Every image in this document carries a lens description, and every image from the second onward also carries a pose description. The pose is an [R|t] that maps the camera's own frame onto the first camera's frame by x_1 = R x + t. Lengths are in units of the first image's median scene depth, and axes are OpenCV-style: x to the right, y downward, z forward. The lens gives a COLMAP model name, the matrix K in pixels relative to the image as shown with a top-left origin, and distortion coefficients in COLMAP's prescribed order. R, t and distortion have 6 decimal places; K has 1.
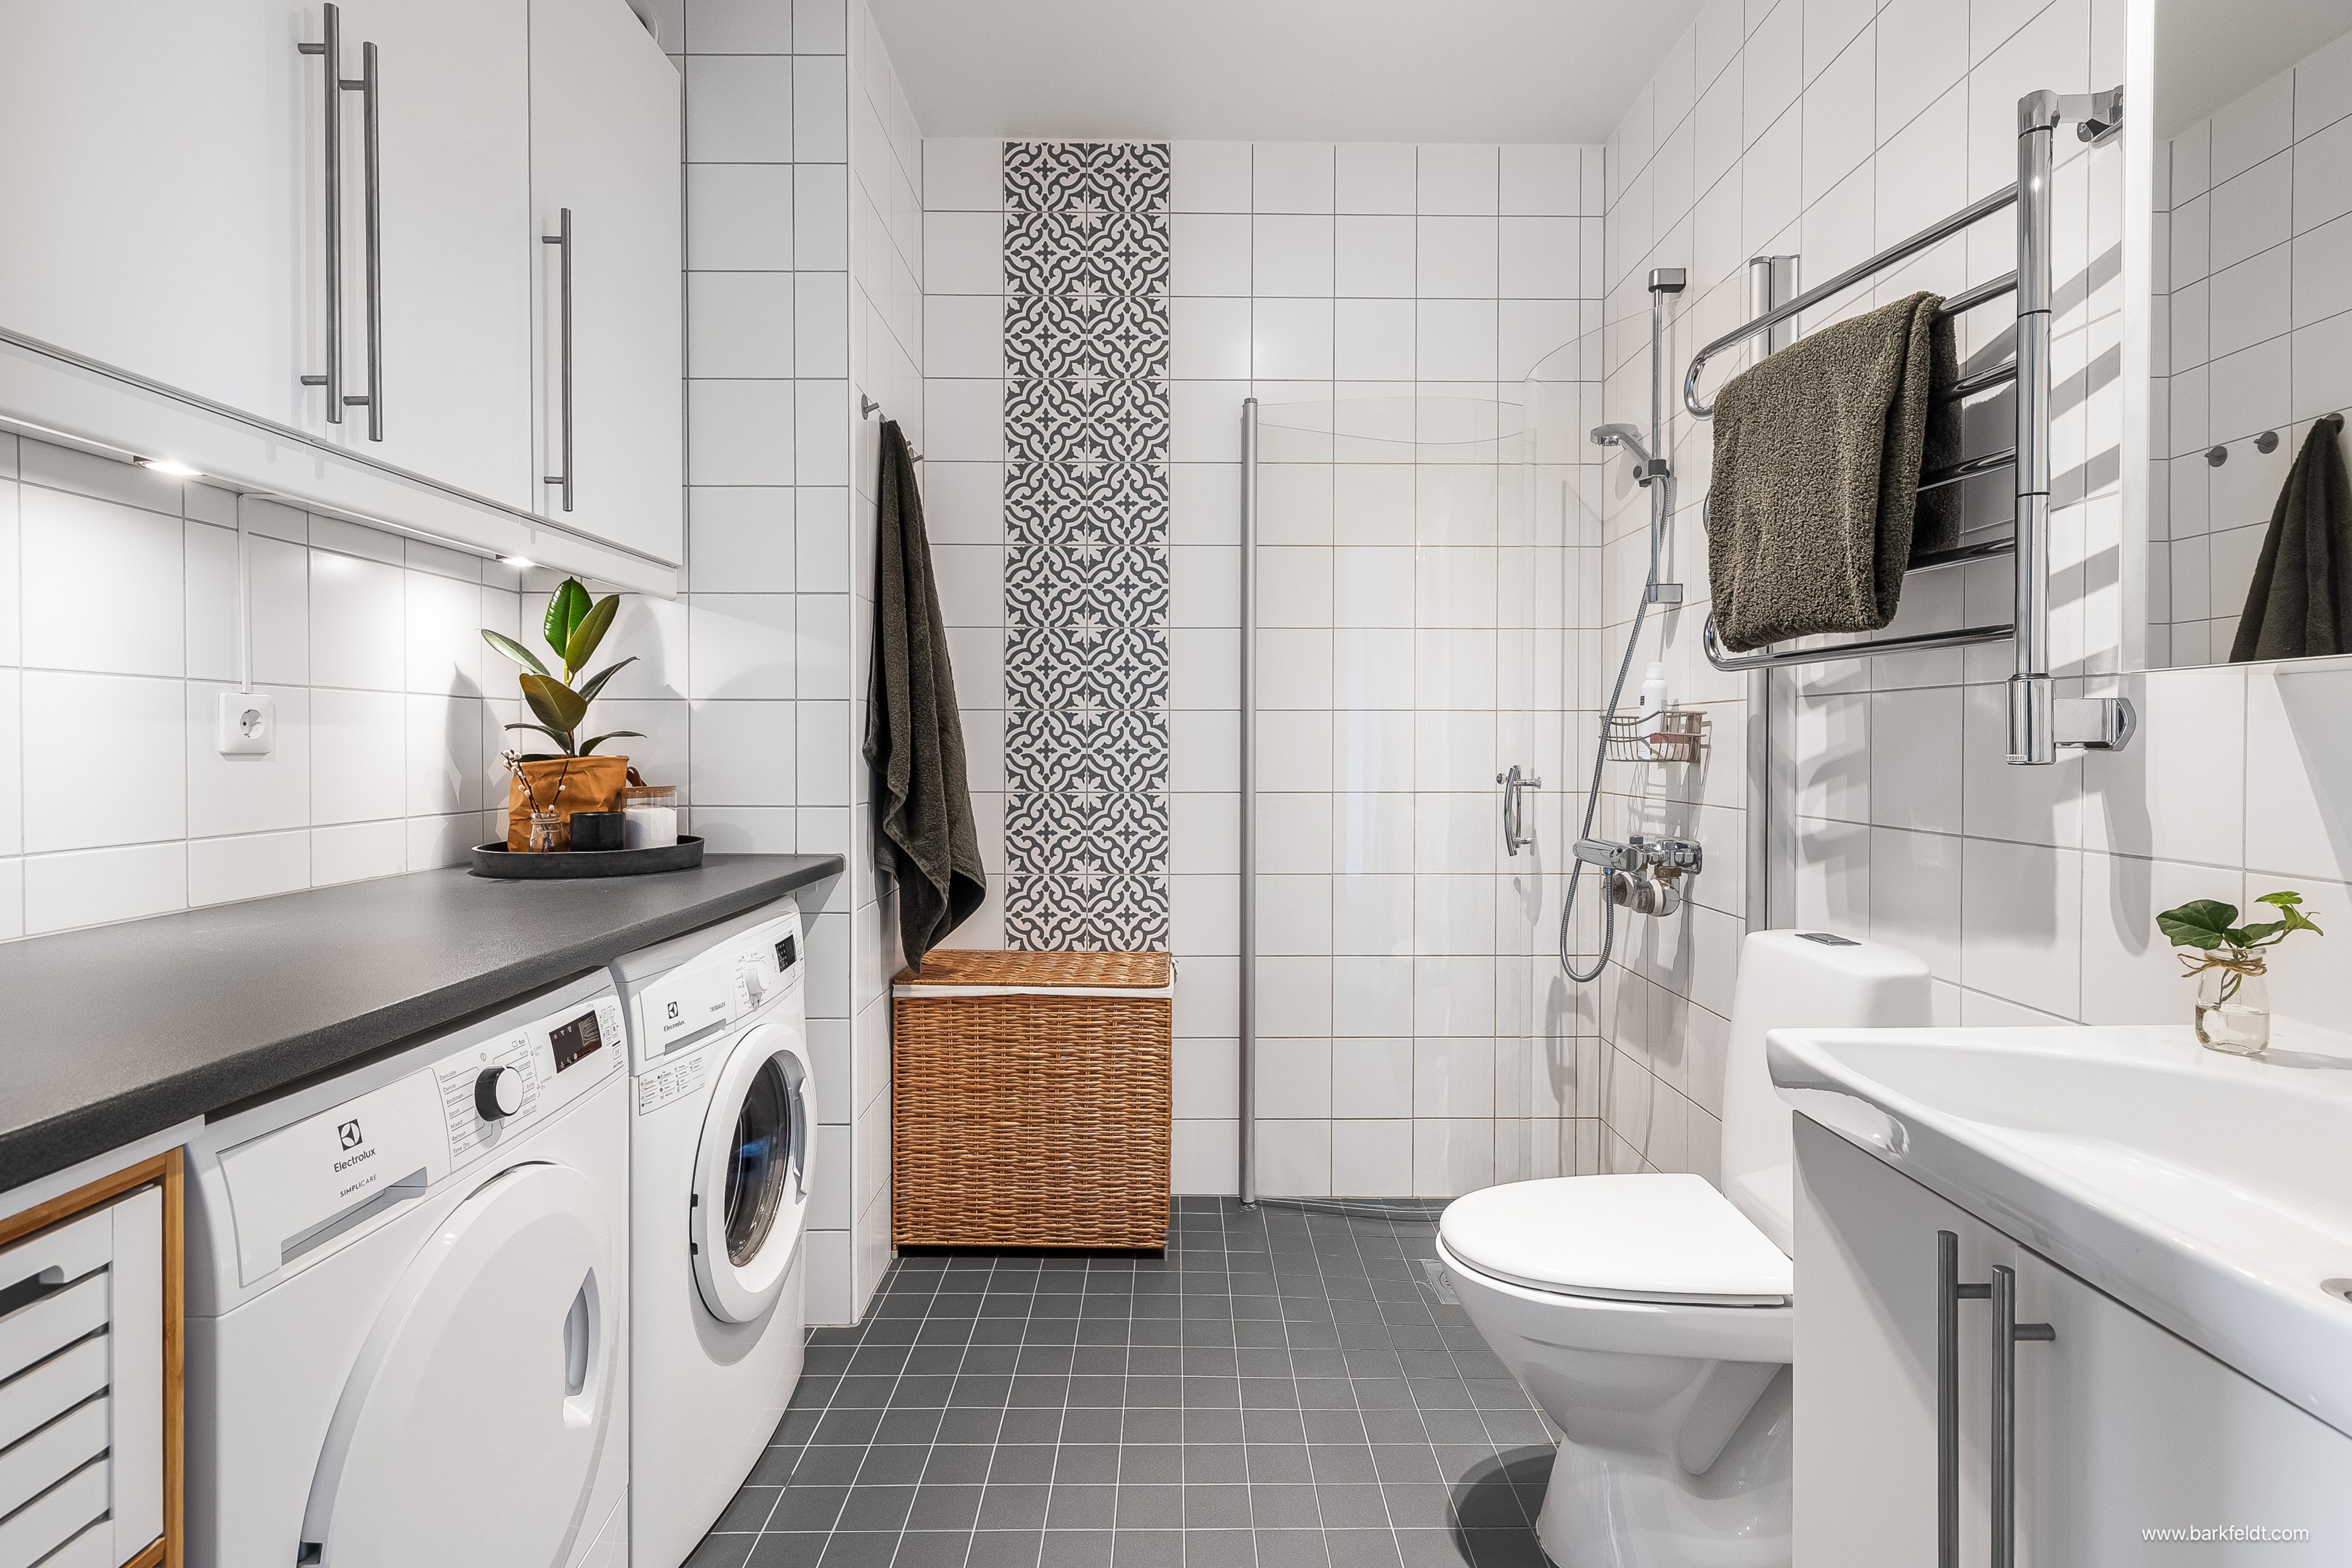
lens RADIAL K [[1130.3, 0, 1178.4], [0, 1130.3, 766.8], [0, 0, 1]] dist [0.003135, 0.000848]
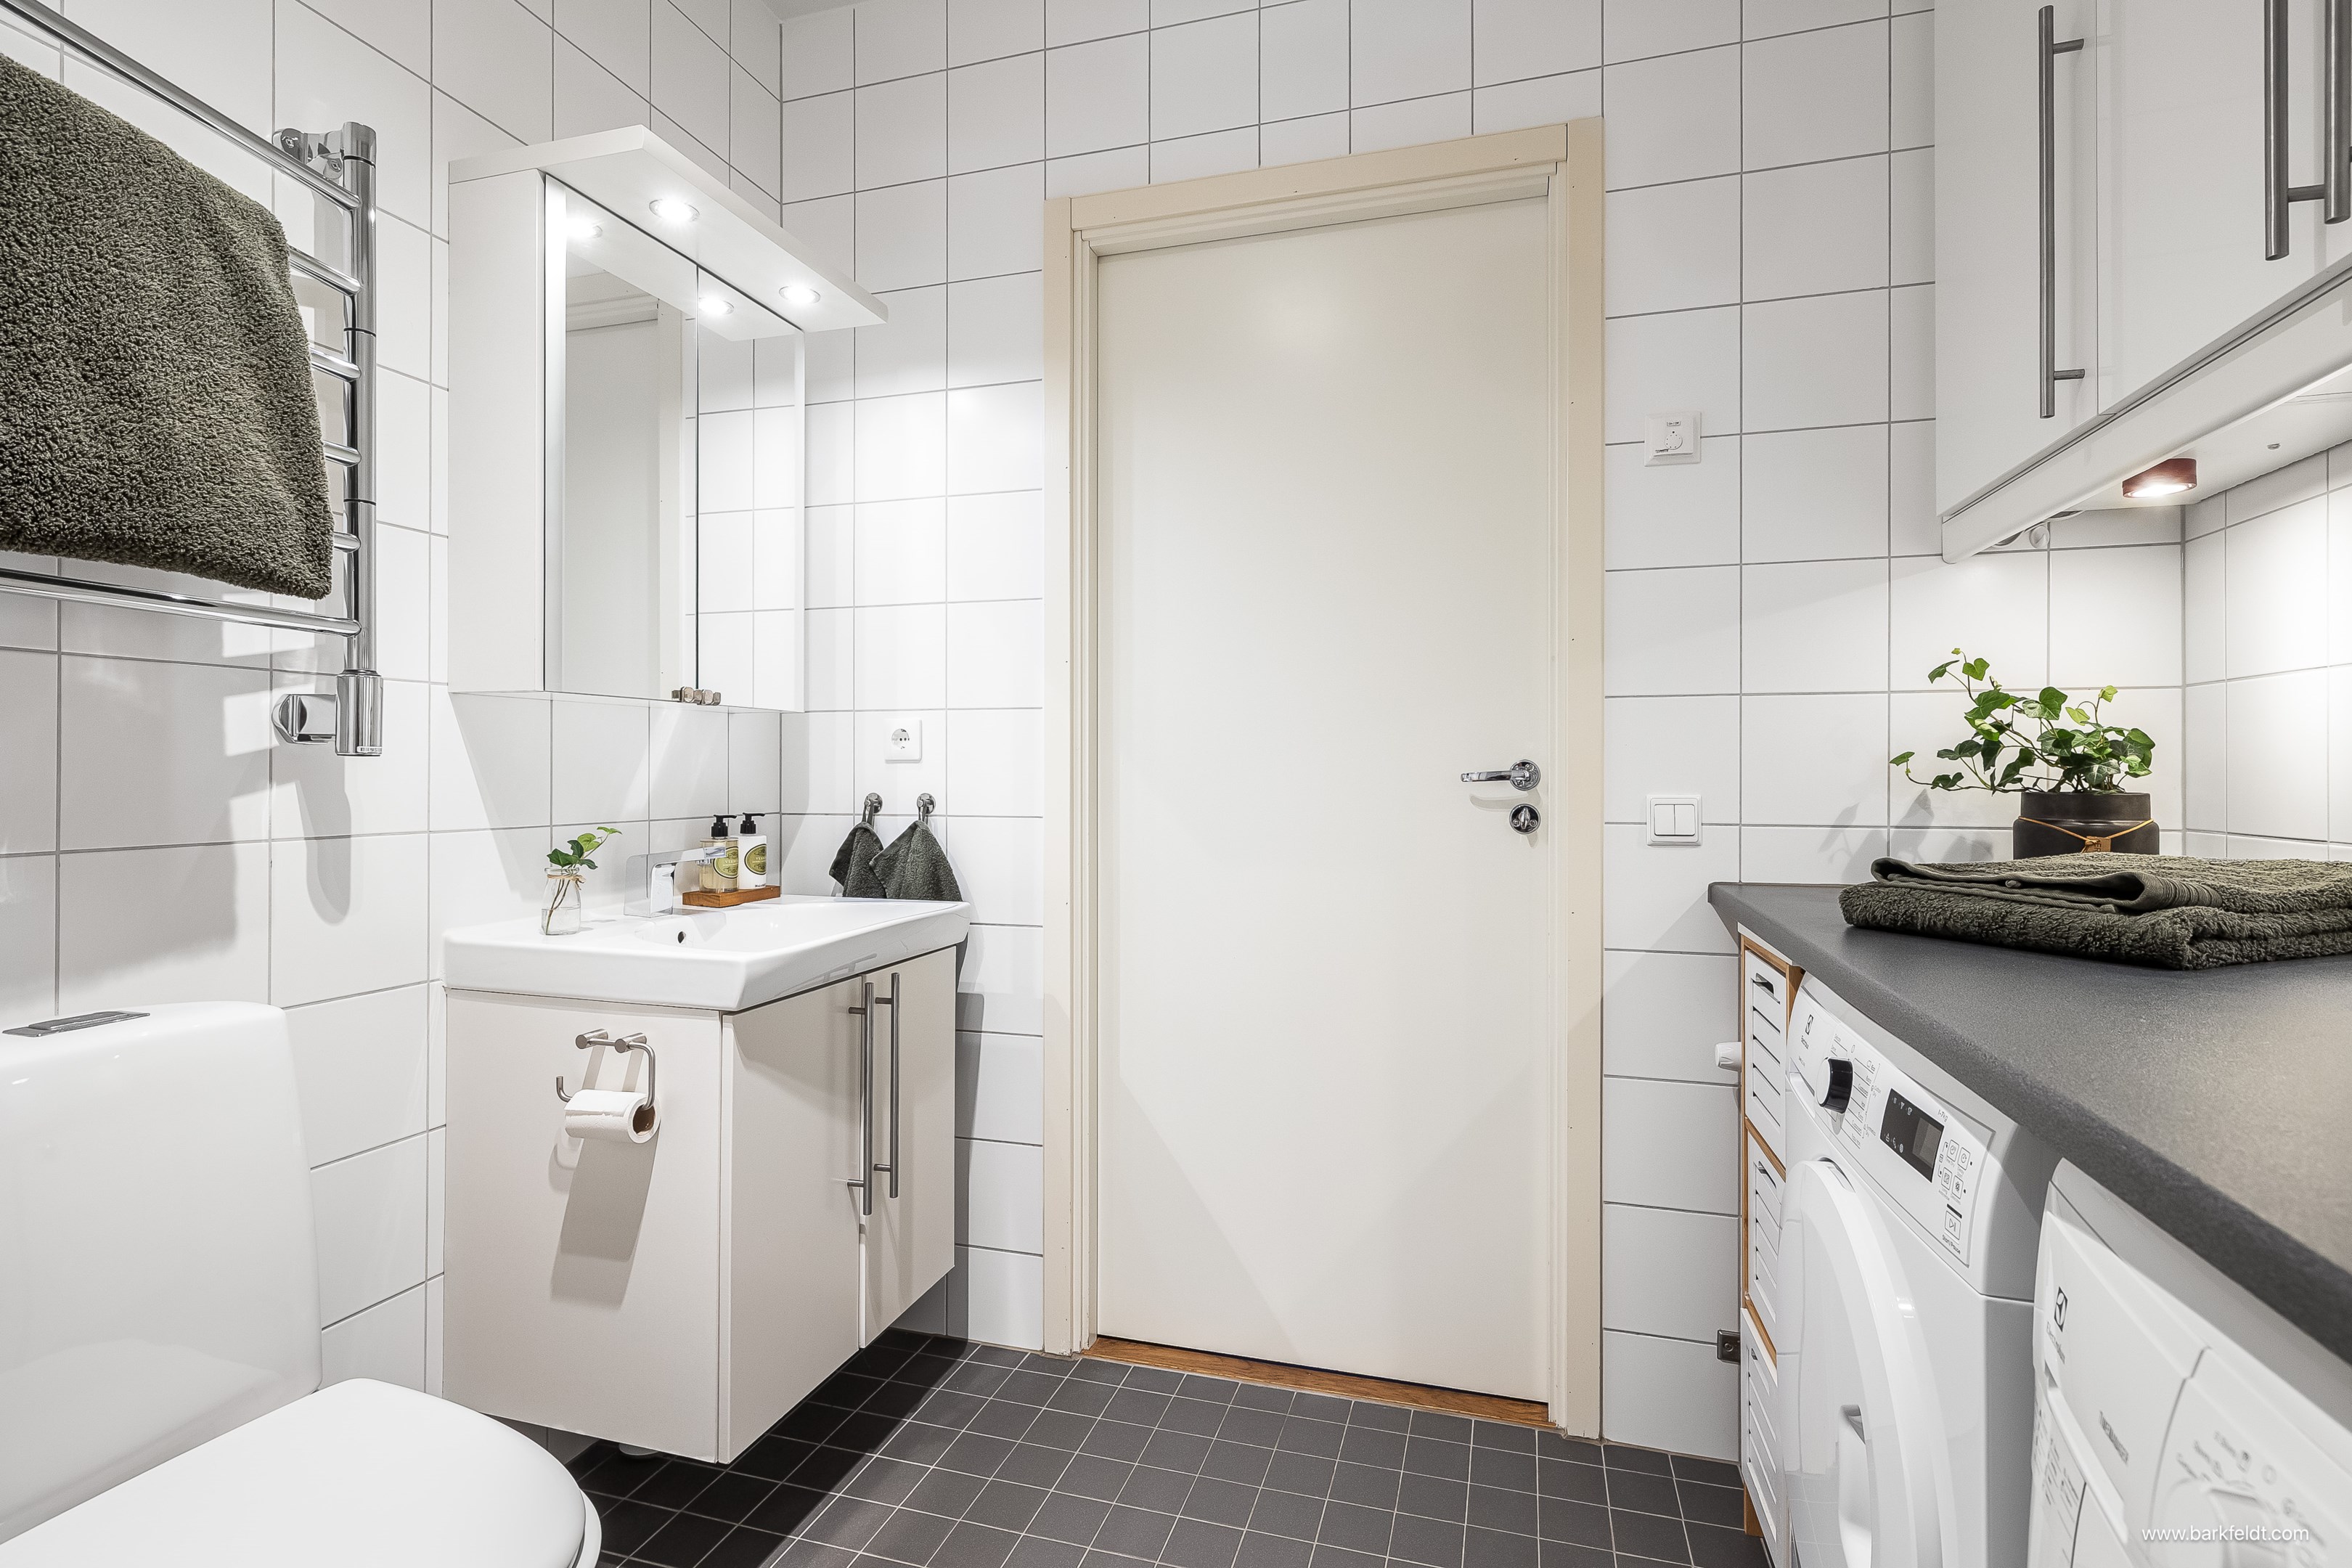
lens RADIAL K [[1130.5, 0, 1178.4], [0, 1130.5, 766.8], [0, 0, 1]] dist [0.003135, 0.000848]
pose [[-0.956382, -0.001341, 0.292115, -0.279025], [0.003958, 0.999838, 0.017549, -0.007337], [-0.292091, 0.017939, -0.956222, 1.734003]]
